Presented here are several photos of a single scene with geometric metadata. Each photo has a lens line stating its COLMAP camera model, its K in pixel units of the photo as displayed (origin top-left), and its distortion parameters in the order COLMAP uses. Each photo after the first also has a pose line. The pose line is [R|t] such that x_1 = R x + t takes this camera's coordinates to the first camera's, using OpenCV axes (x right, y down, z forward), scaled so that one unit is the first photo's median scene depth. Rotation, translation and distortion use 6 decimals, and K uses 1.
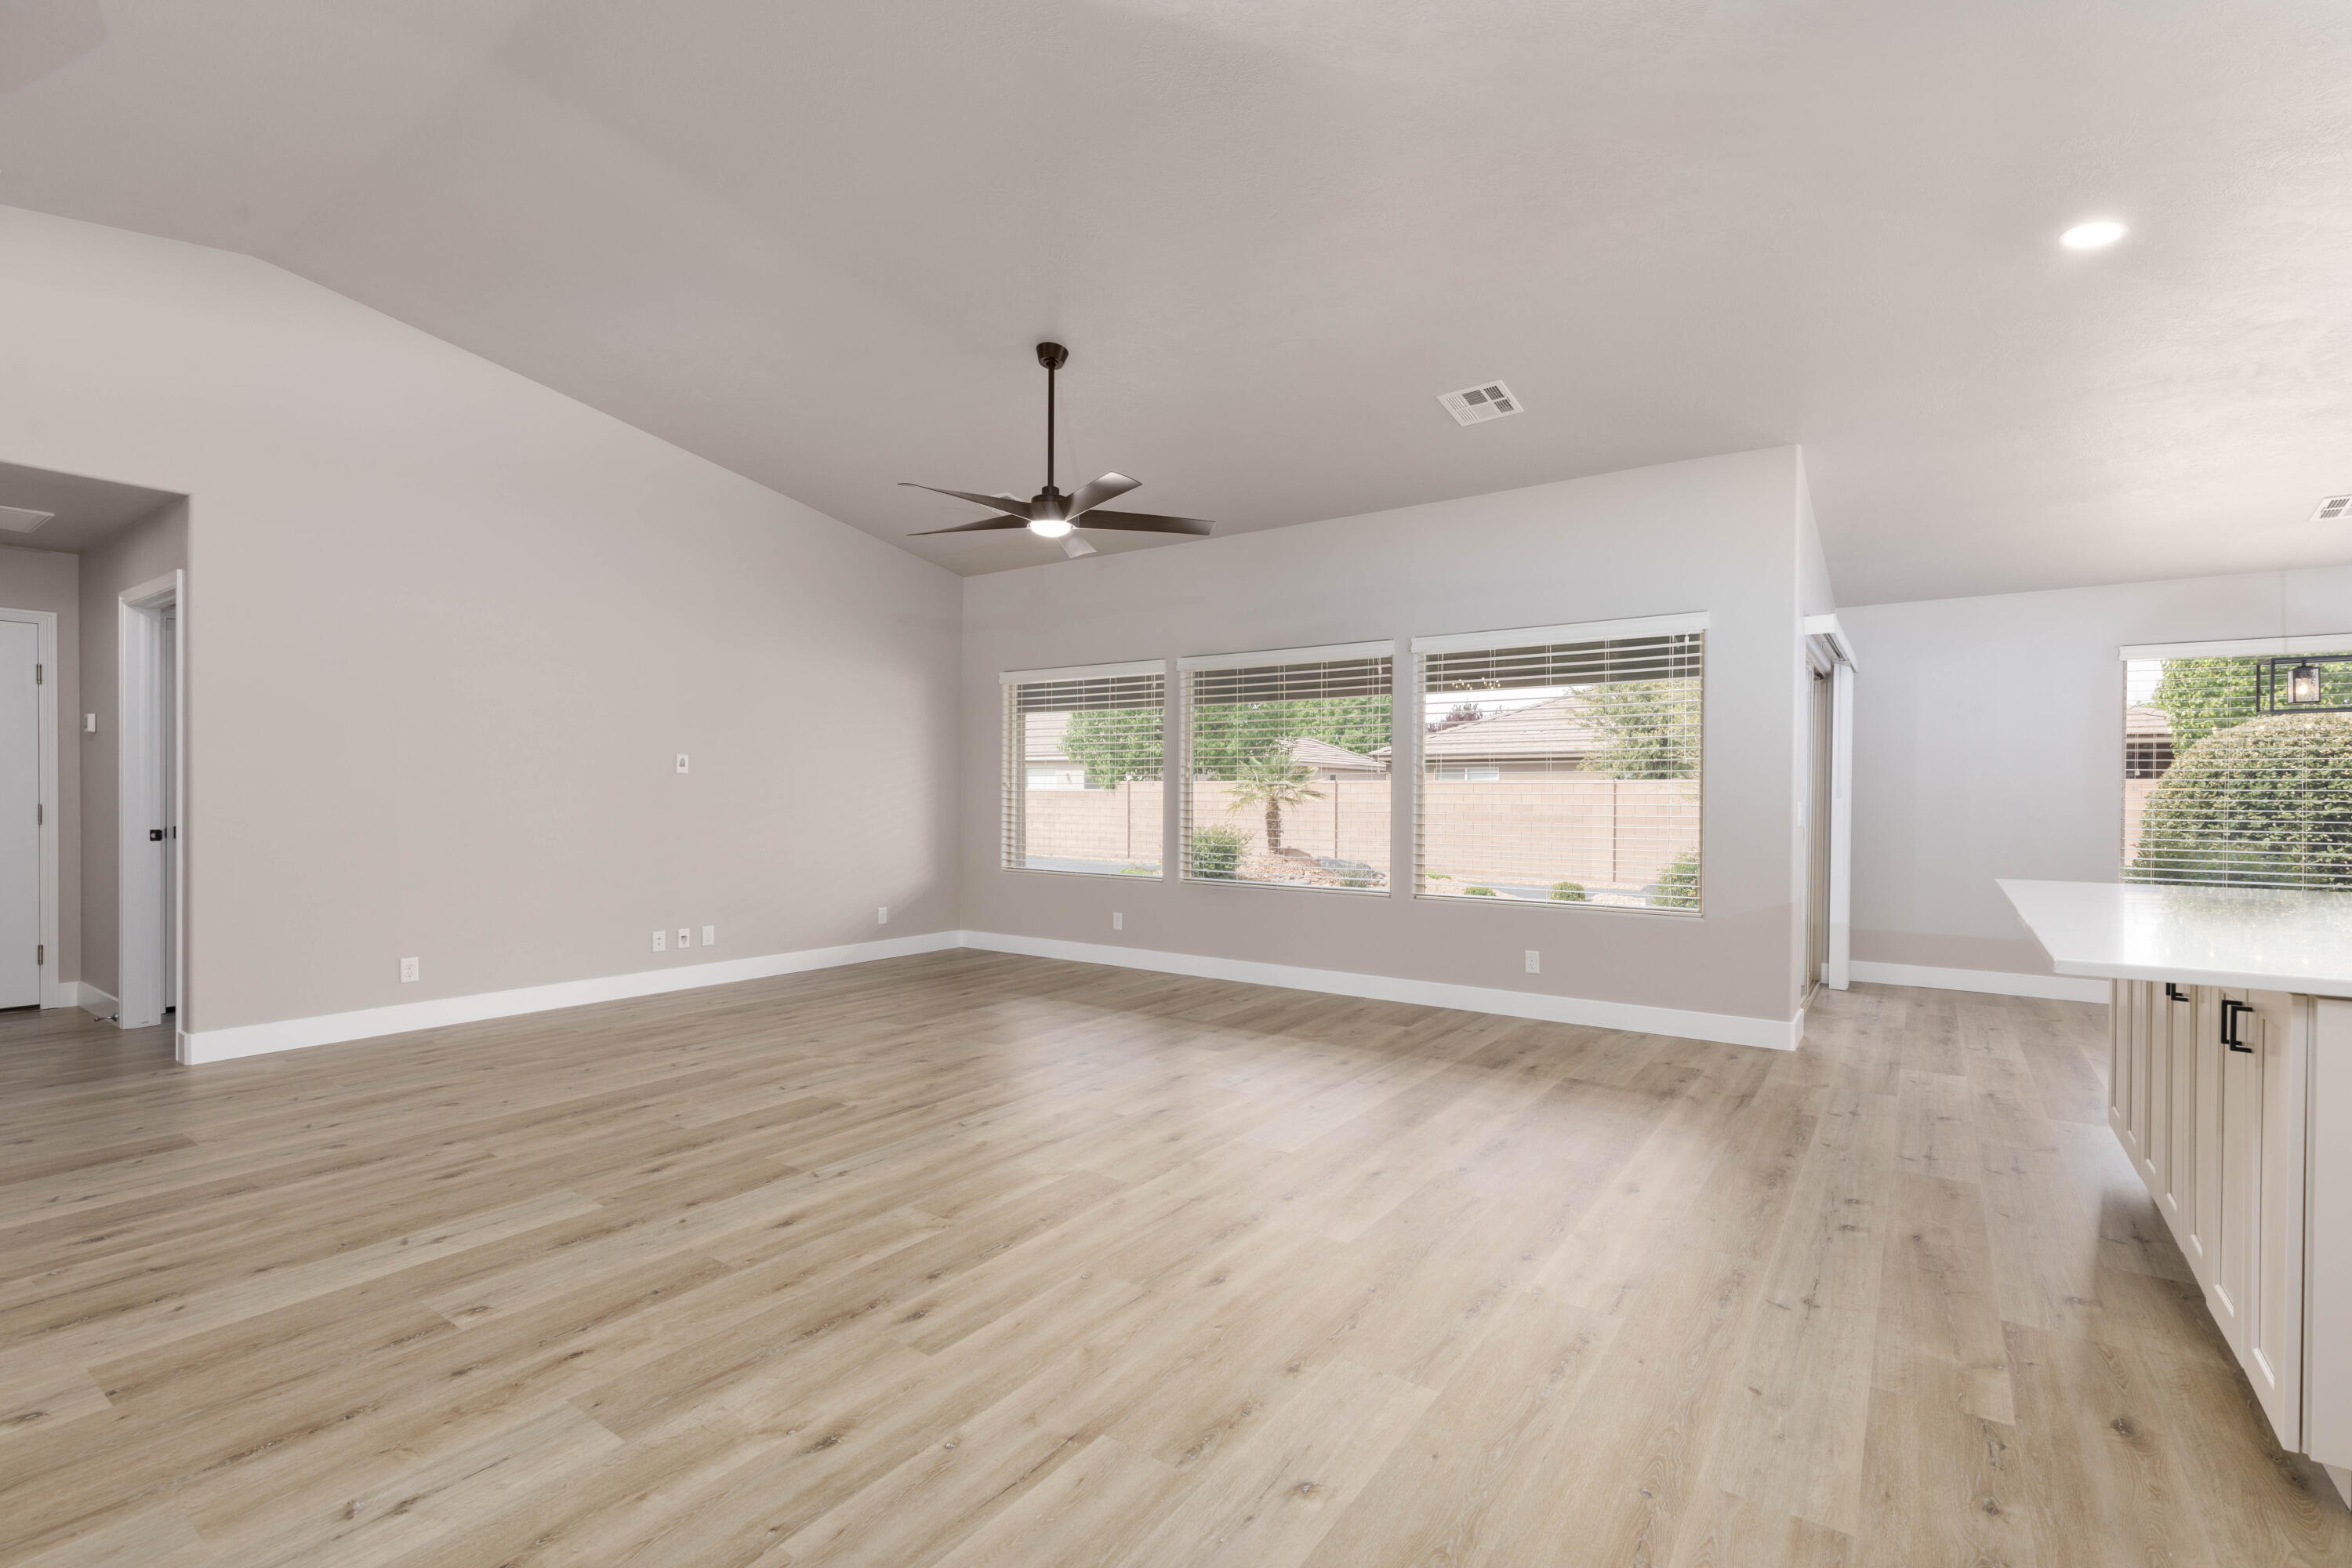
lens RADIAL K [[1051.7, 0, 1205.4], [0, 1051.7, 781.8], [0, 0, 1]] dist [0.004604, -0.000722]
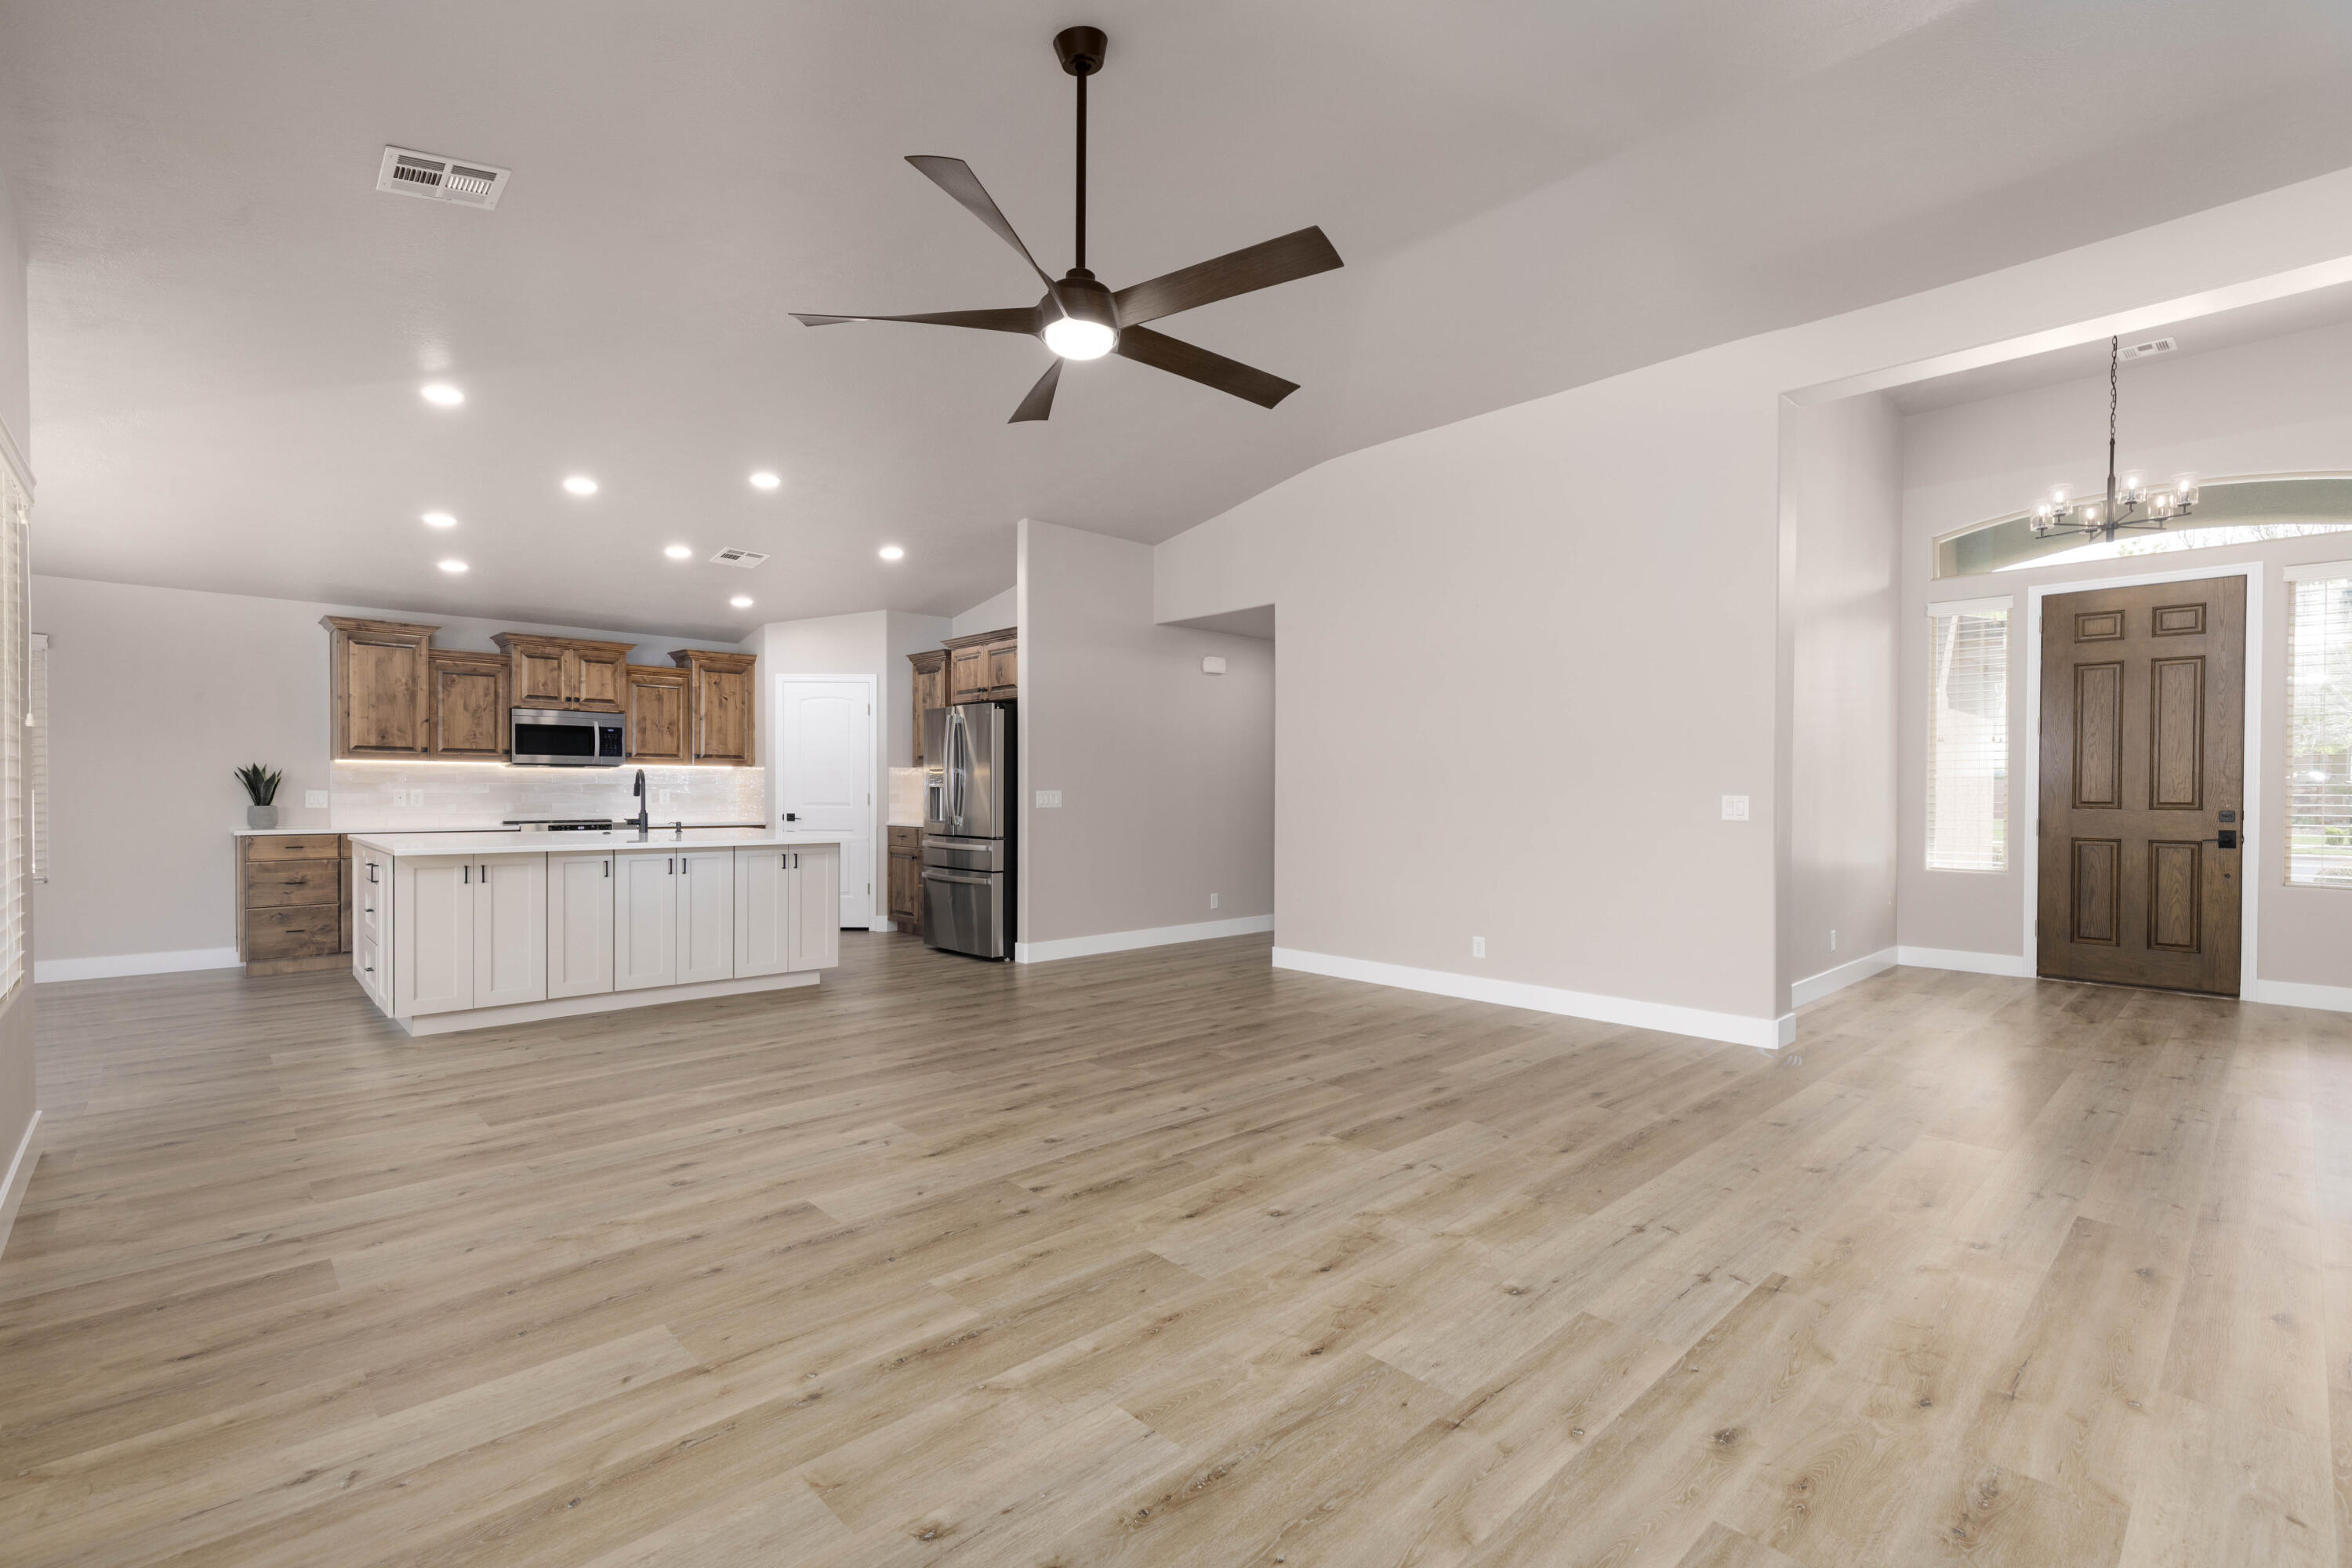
lens RADIAL K [[1051.7, 0, 1201.2], [0, 1051.7, 806.7], [0, 0, 1]] dist [0.004604, -0.000722]
pose [[-0.980082, -0.014370, 0.198074, -0.377301], [-0.013696, 0.999895, 0.004771, 0.021149], [-0.198121, 0.001963, -0.980176, 1.775803]]
